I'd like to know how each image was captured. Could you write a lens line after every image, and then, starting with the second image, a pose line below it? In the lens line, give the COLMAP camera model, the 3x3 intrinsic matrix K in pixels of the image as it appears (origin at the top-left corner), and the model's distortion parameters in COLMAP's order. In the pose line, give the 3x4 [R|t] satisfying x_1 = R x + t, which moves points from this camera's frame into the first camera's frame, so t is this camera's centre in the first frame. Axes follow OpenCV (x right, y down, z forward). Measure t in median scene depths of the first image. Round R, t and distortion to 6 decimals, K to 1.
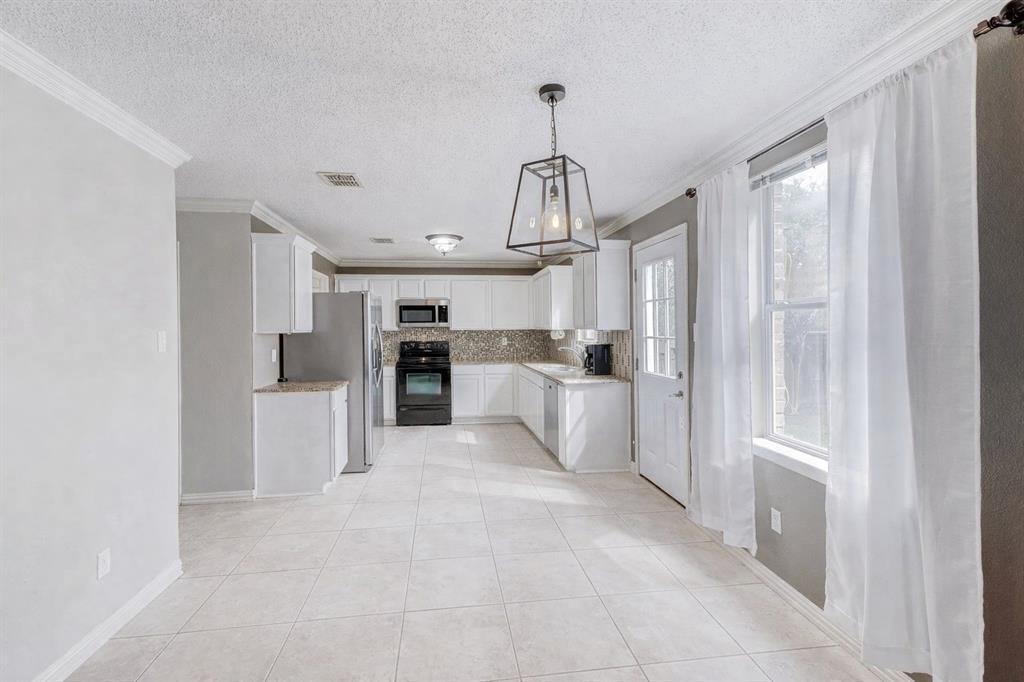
lens RADIAL K [[467.4, 0, 508.1], [0, 467.4, 336.4], [0, 0, 1]] dist [0.001751, -0.000216]
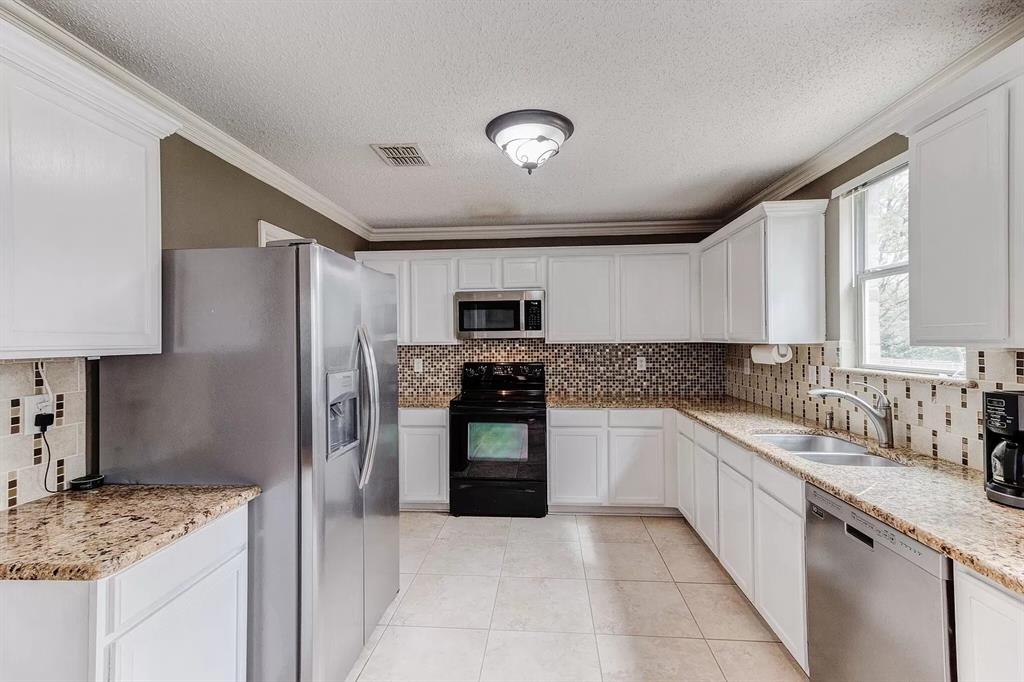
lens RADIAL K [[467.4, 0, 508.1], [0, 467.4, 336.4], [0, 0, 1]] dist [0.001751, -0.000216]
pose [[0.977509, -0.002336, -0.210879, -0.049688], [-0.002982, 0.999686, -0.024897, -0.008441], [0.210871, 0.024965, 0.977195, 0.440486]]
